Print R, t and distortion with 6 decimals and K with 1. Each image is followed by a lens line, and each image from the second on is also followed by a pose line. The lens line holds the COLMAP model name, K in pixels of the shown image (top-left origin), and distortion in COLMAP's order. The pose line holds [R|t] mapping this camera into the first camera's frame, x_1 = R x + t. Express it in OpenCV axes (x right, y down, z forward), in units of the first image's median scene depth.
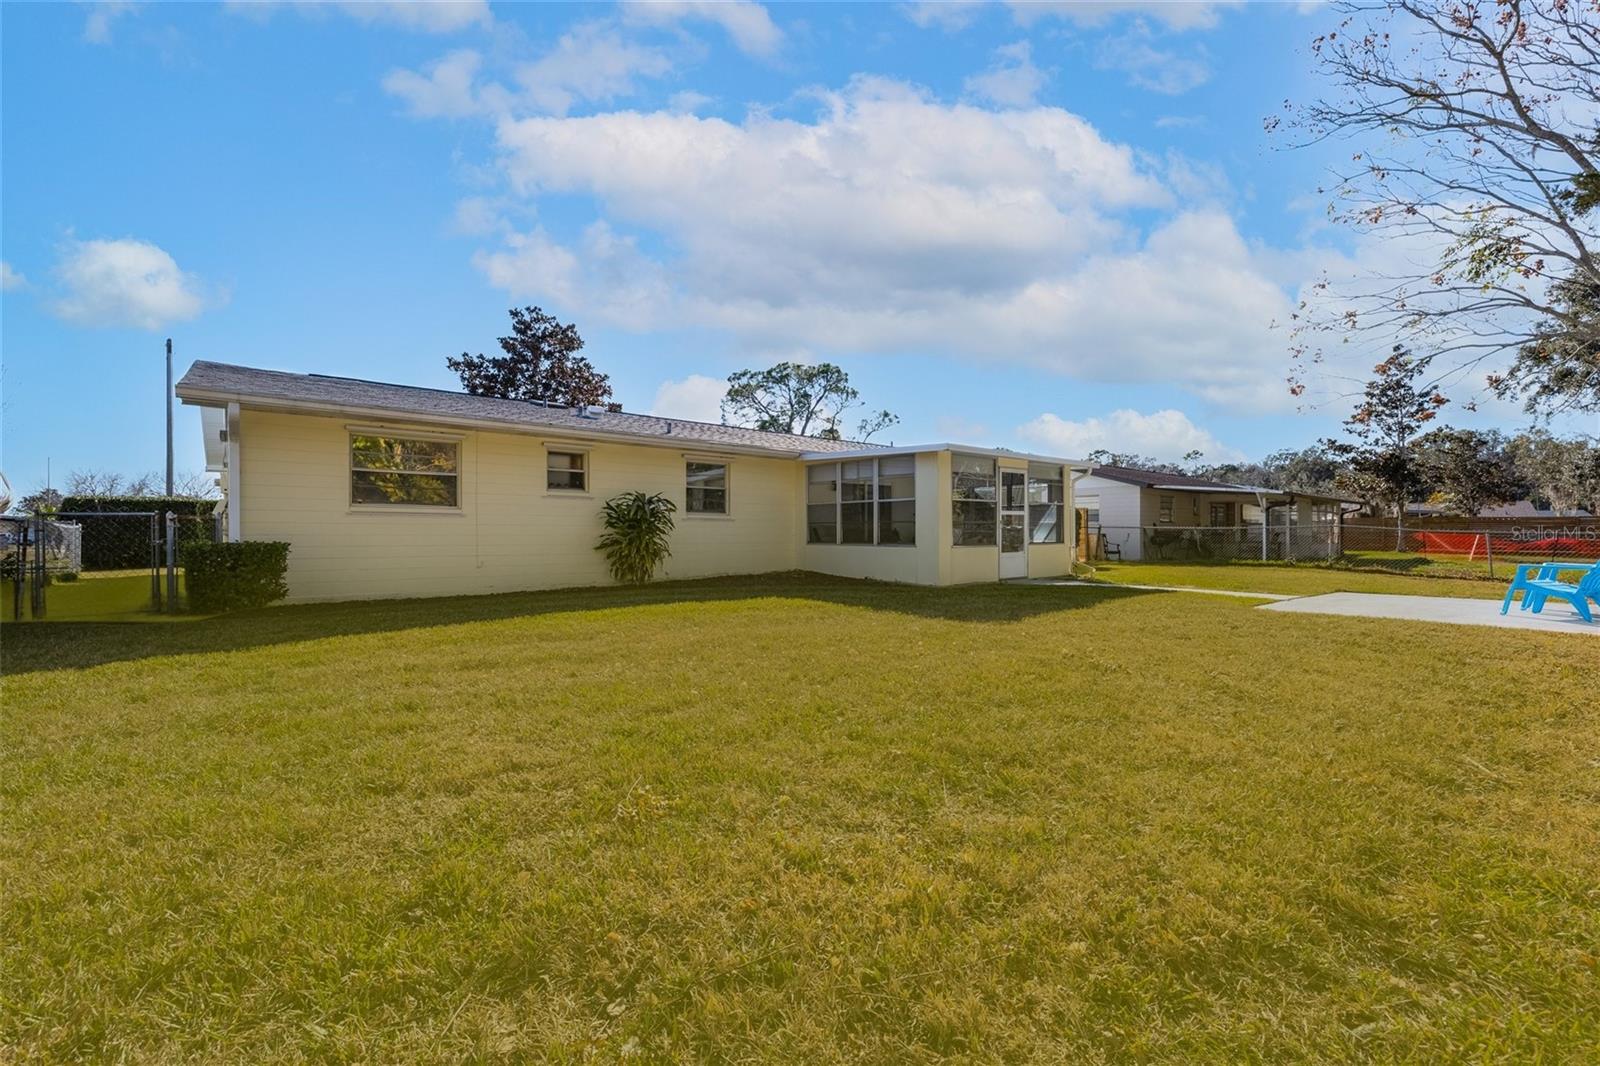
lens RADIAL K [[679.4, 0, 798.8], [0, 679.4, 529.7], [0, 0, 1]] dist [0.002548, 0.000136]
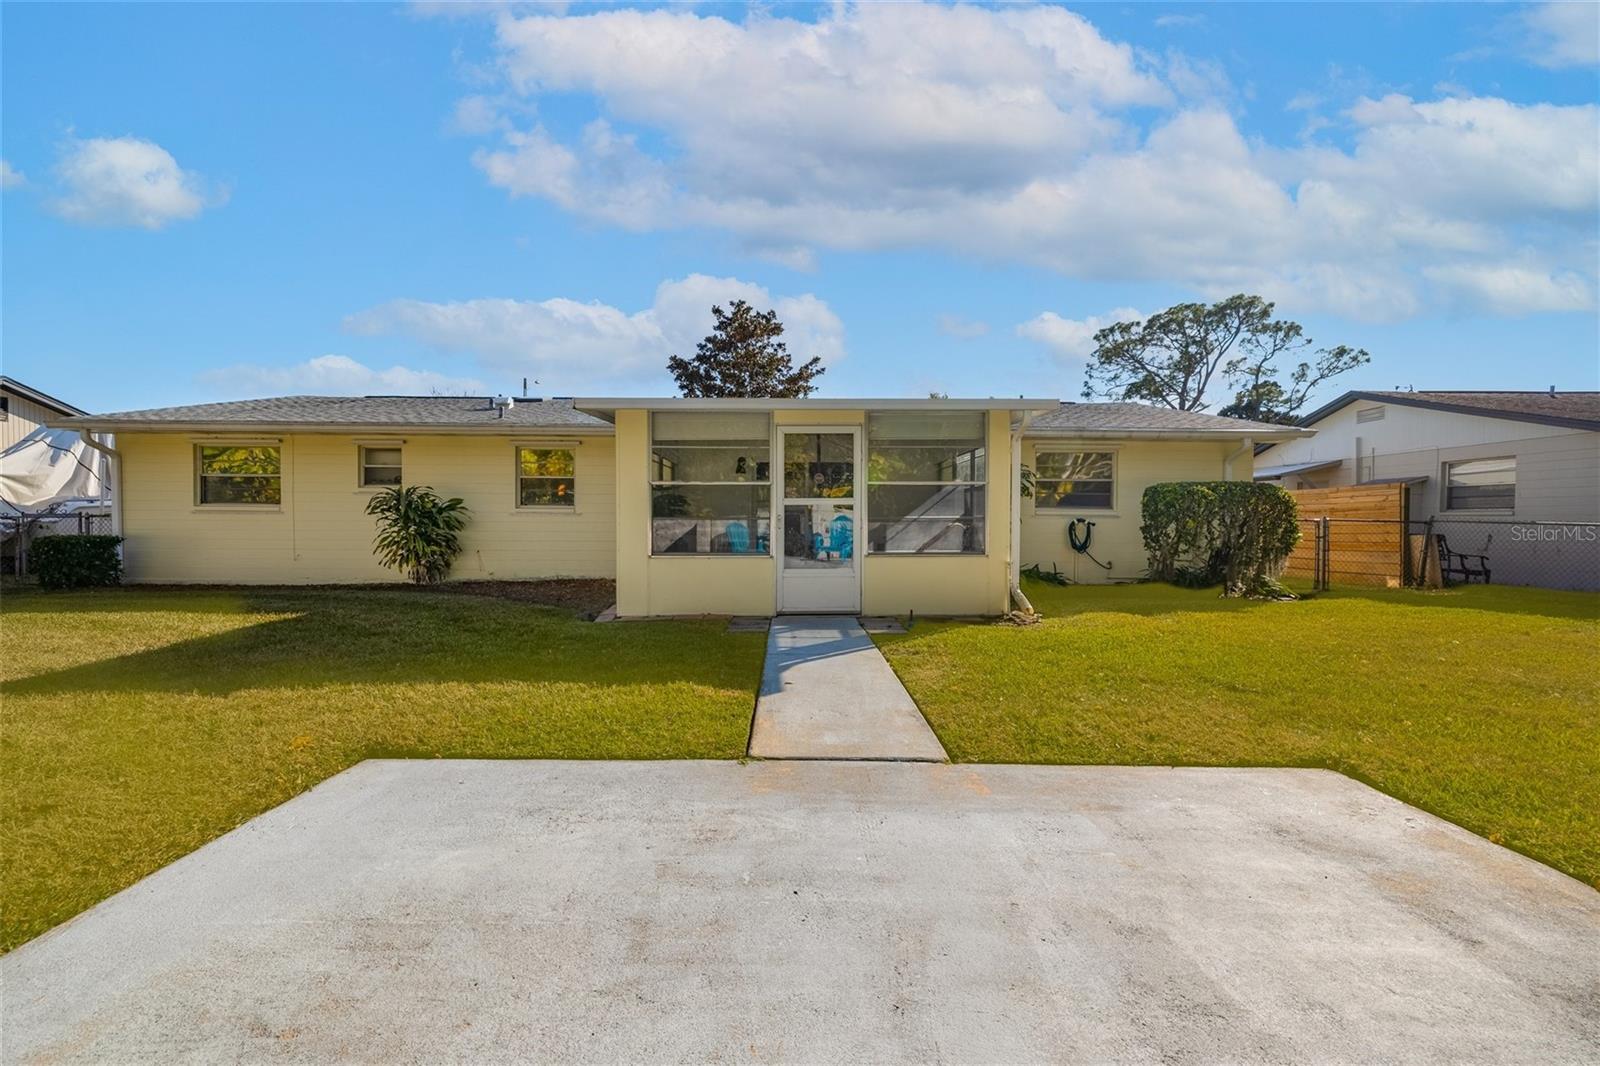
lens RADIAL K [[679.4, 0, 801.2], [0, 679.4, 537.6], [0, 0, 1]] dist [0.002548, 0.000136]
pose [[0.773918, 0.020382, -0.632957, 0.336417], [-0.000651, 0.999507, 0.031389, -0.006189], [0.633285, -0.023881, 0.773550, 0.267322]]
